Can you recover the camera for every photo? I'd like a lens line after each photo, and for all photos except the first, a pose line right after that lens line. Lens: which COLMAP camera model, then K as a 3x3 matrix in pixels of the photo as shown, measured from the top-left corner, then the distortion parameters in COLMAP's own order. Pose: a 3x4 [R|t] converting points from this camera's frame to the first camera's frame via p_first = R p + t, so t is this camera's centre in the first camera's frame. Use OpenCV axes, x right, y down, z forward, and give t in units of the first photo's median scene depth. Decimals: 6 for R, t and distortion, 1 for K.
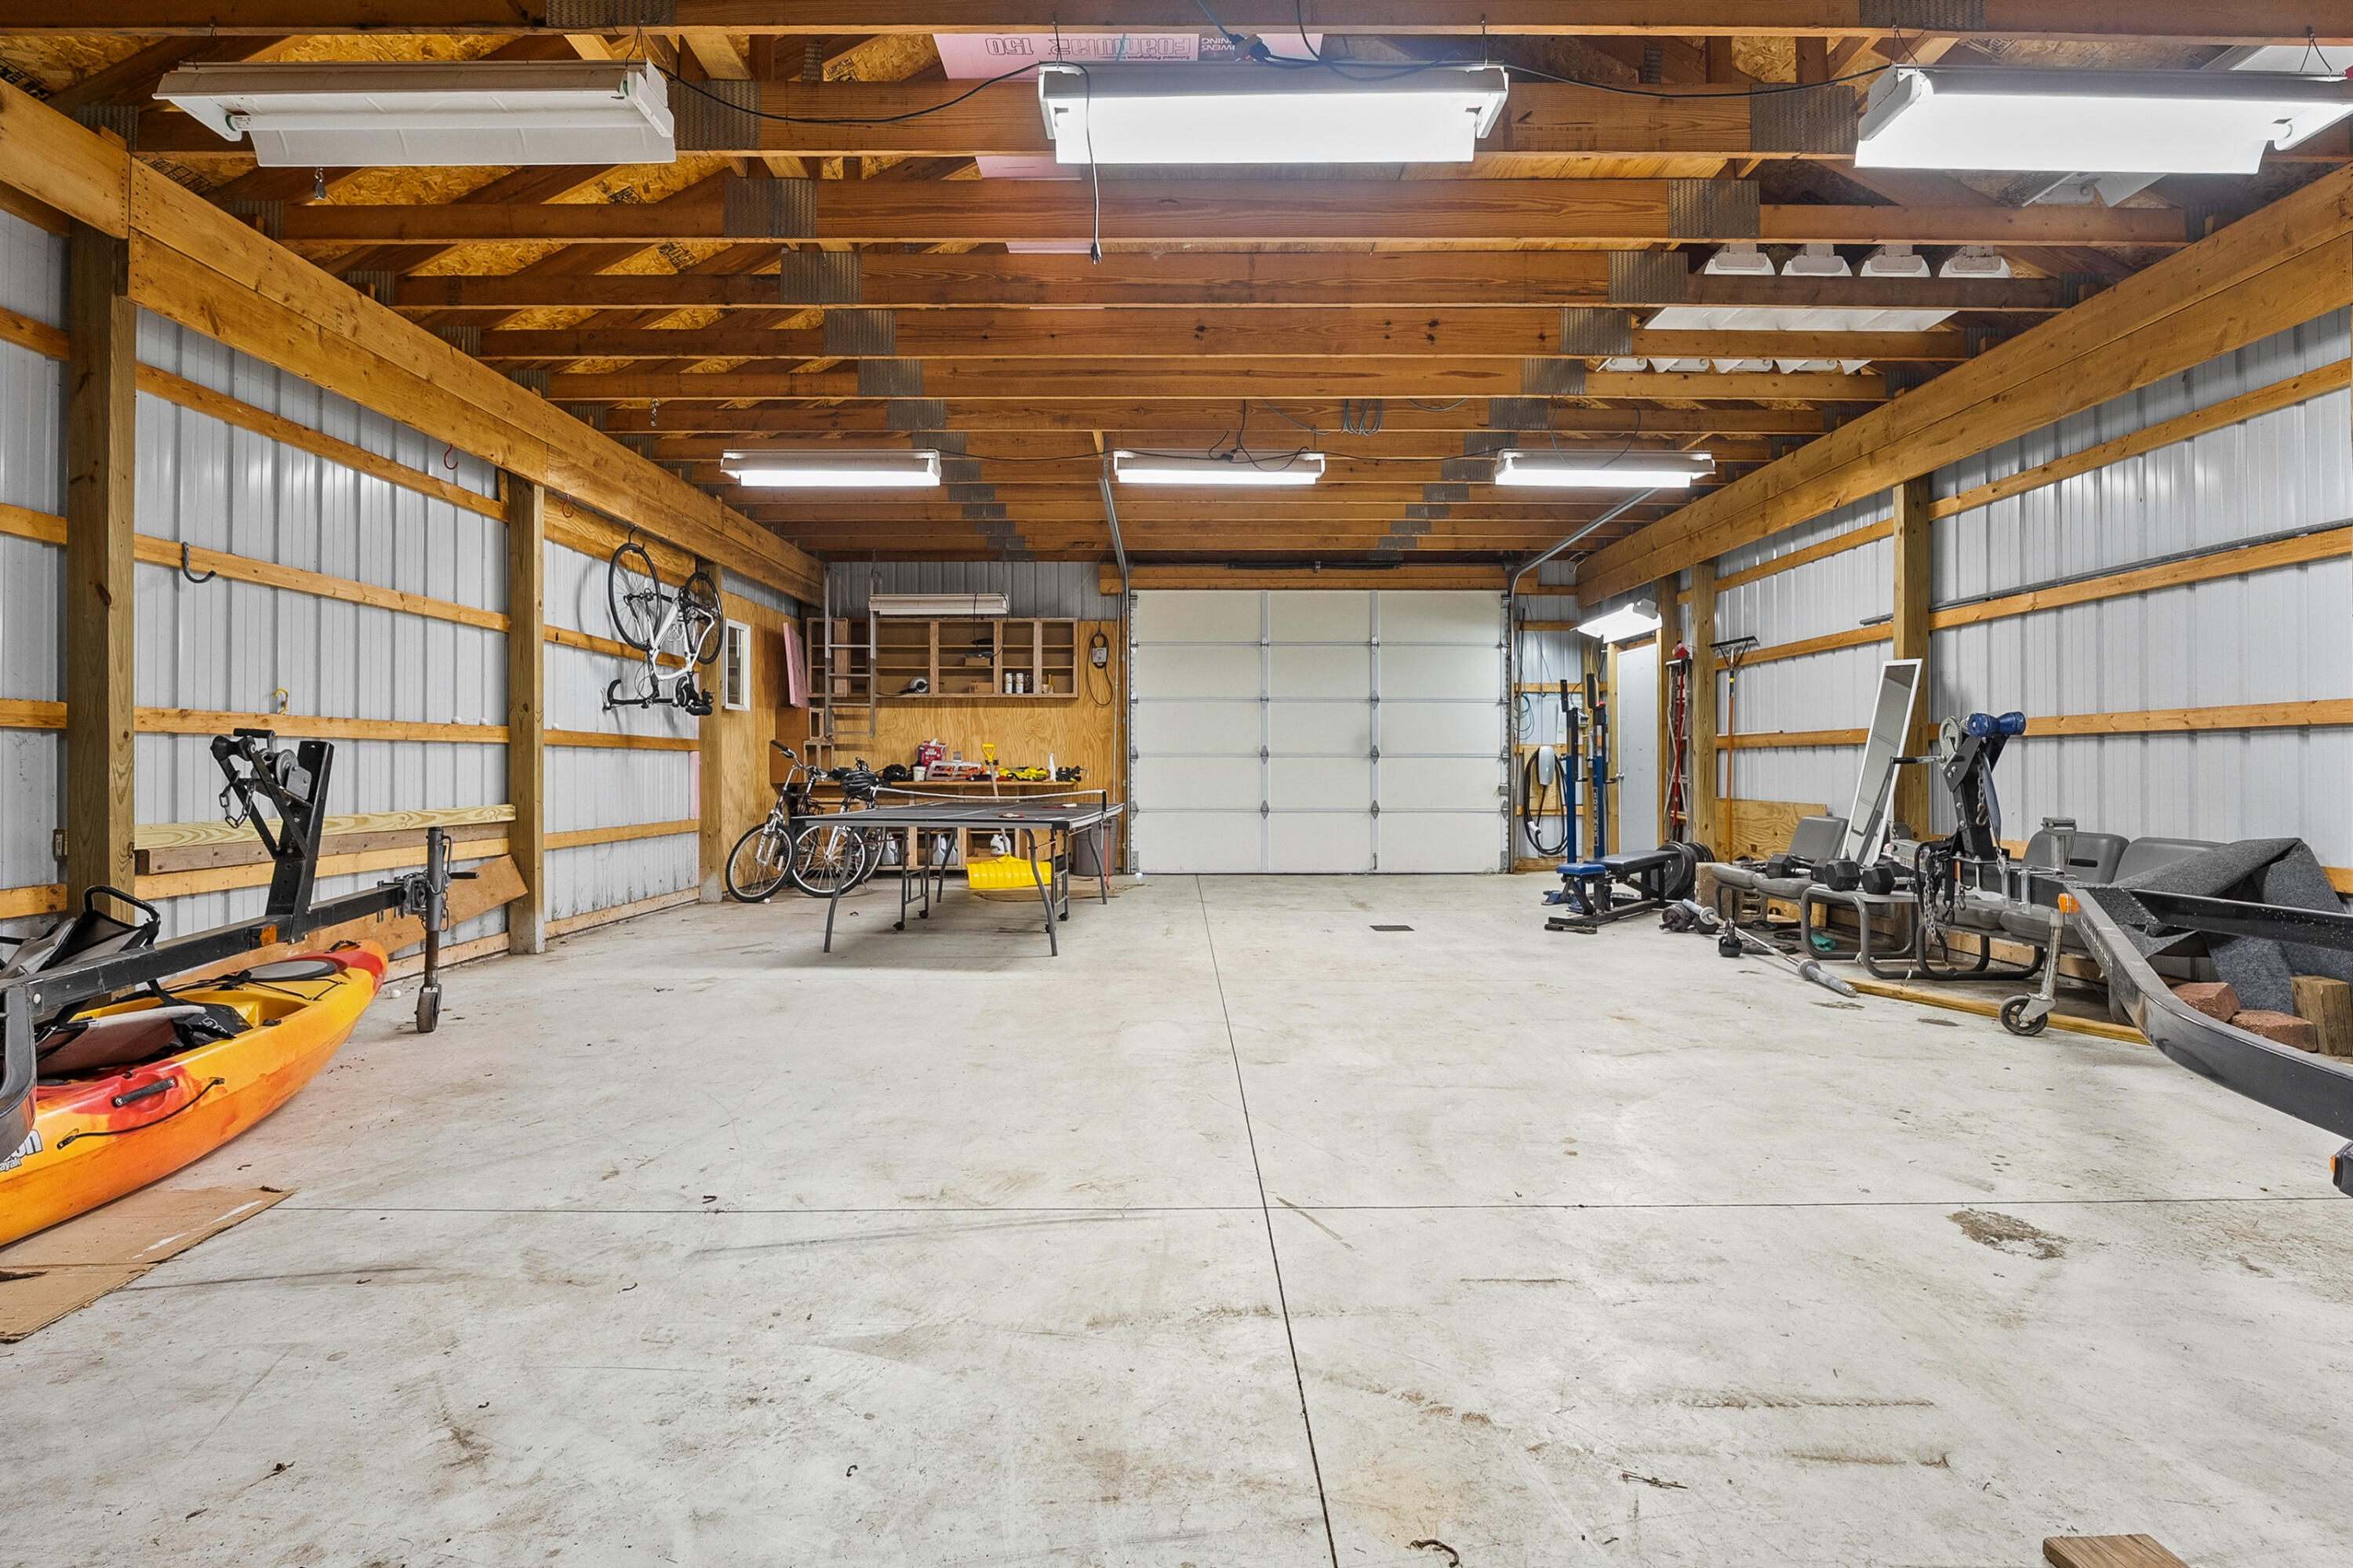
lens RADIAL K [[1118.0, 0, 1176.5], [0, 1118.0, 784.0], [0, 0, 1]] dist [-0.001051, -0.000640]
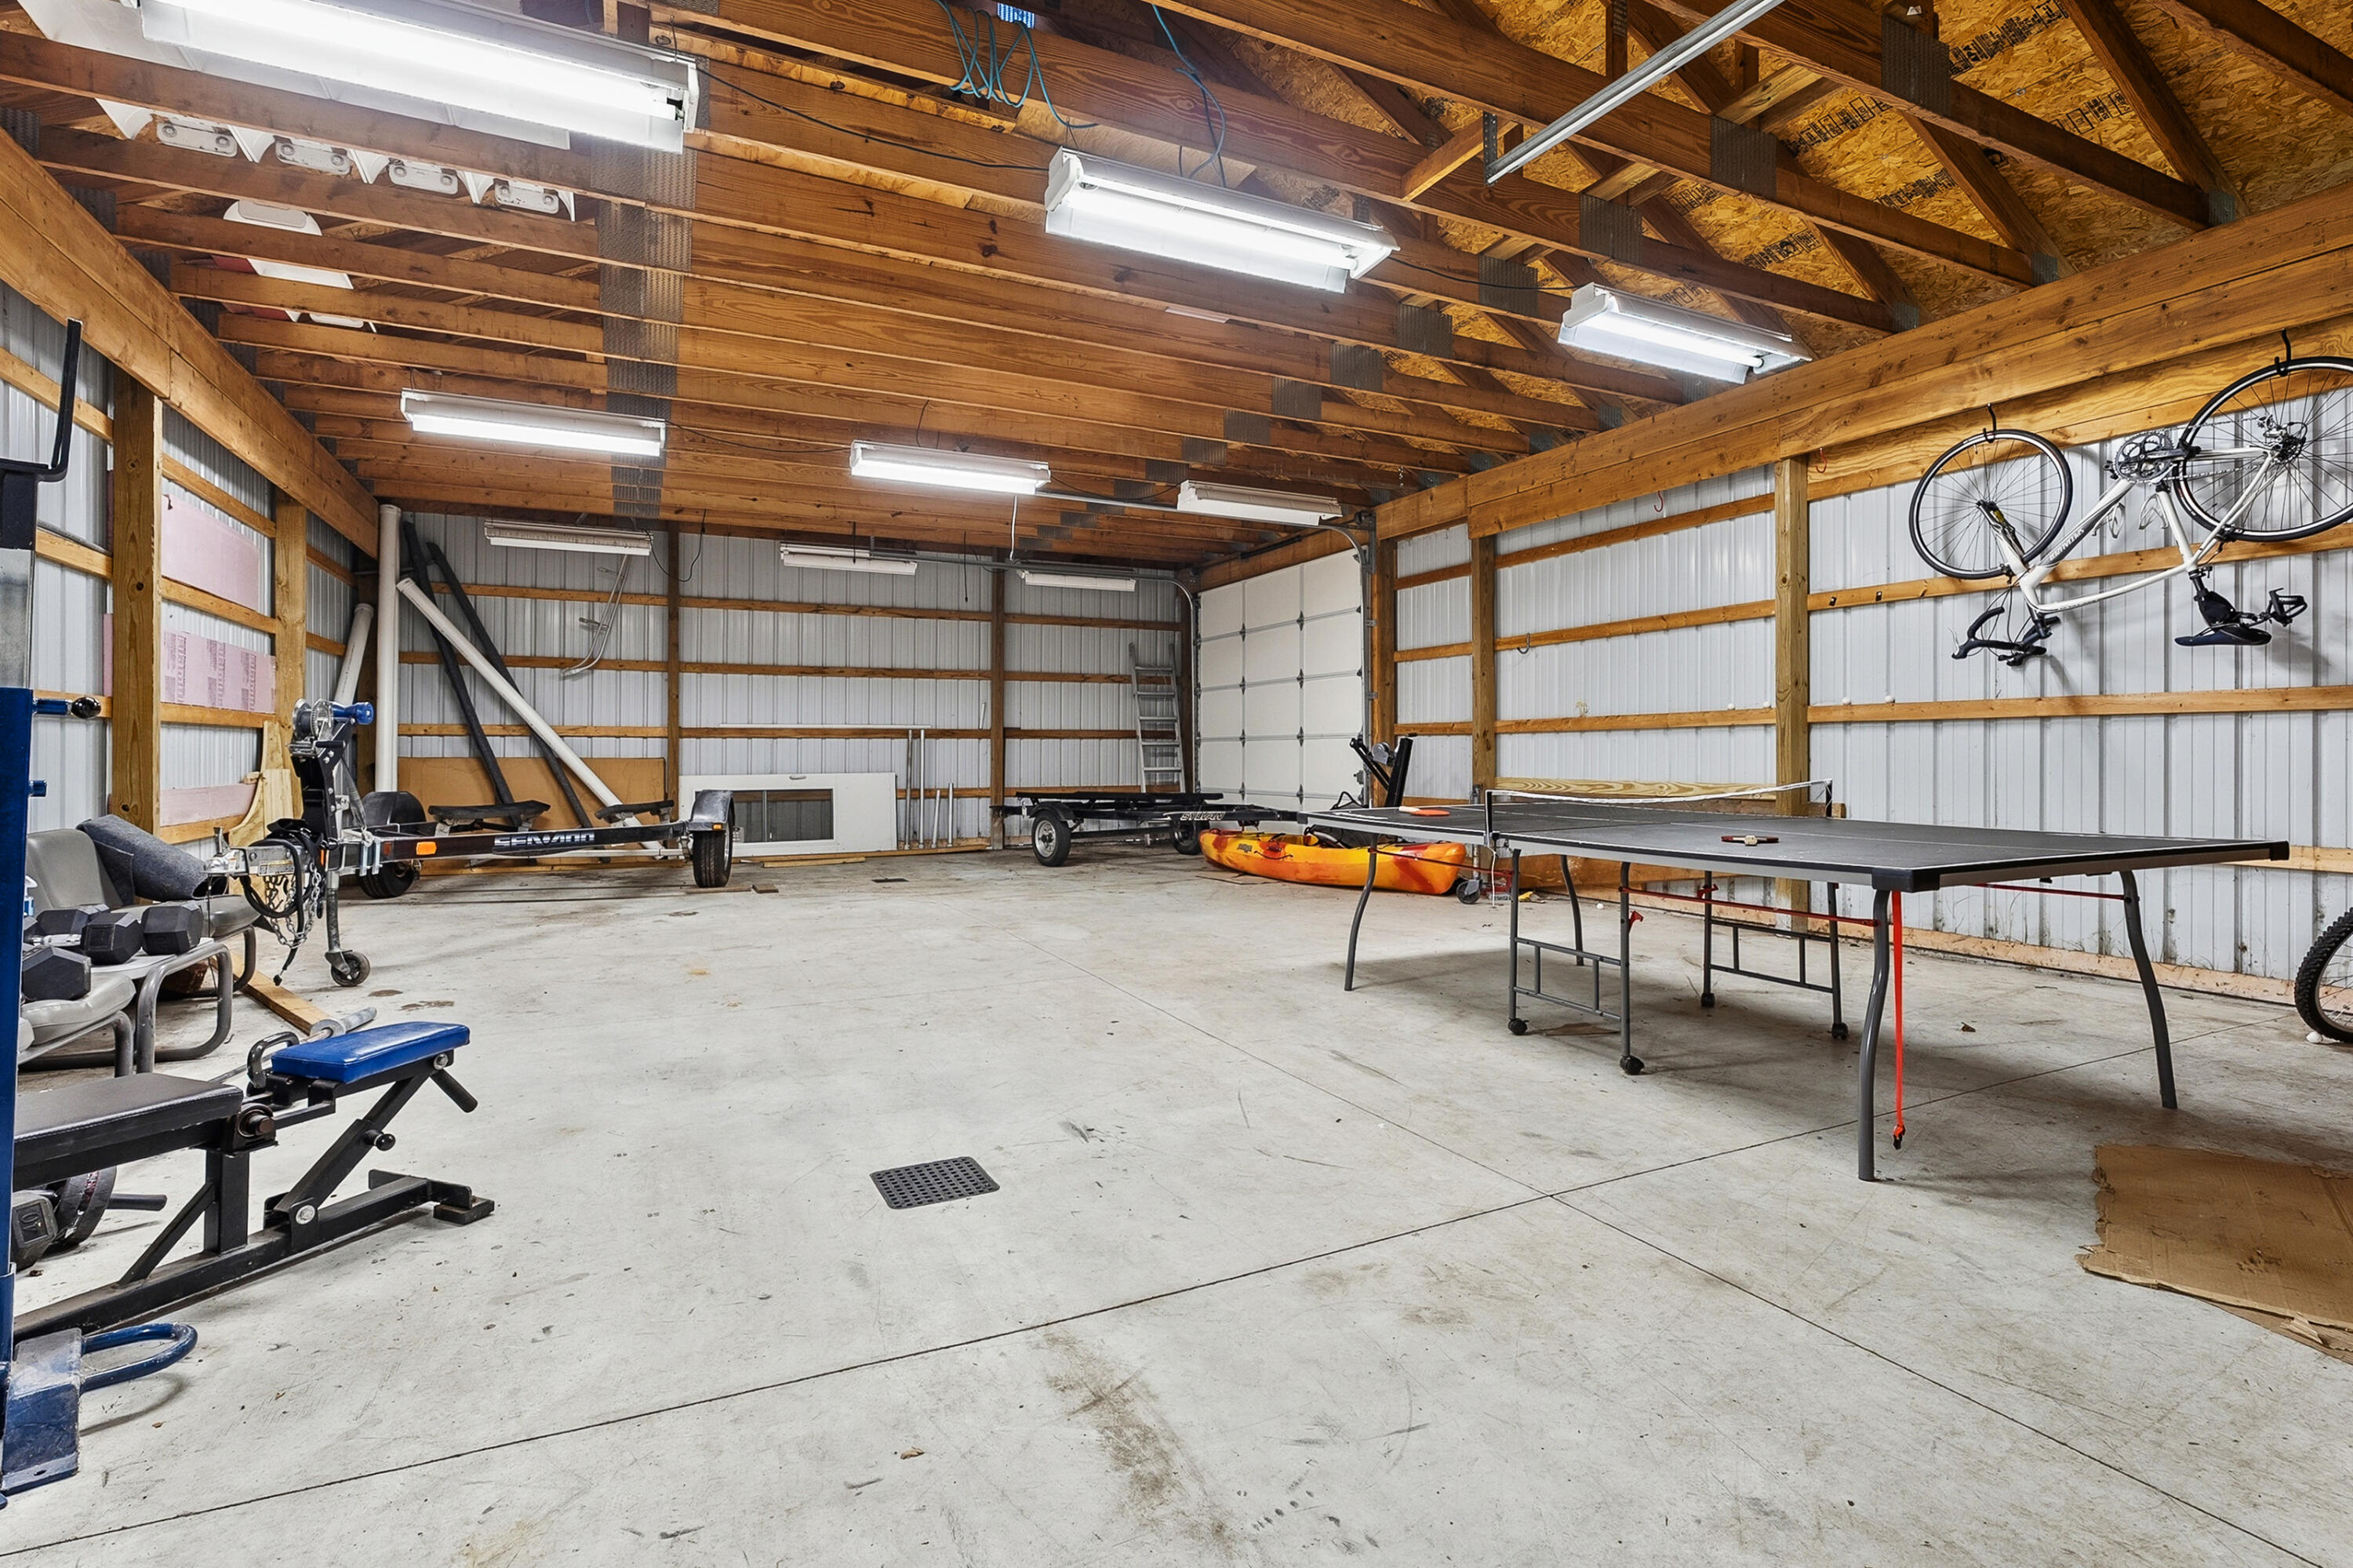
lens RADIAL K [[1090.2, 0, 1176.5], [0, 1090.2, 784.0], [0, 0, 1]] dist [0.001354, 0.000230]
pose [[0.900821, -0.006039, 0.434148, -0.246614], [0.001059, 0.999931, 0.011713, -0.001653], [-0.434189, -0.010092, 0.900765, -0.025765]]
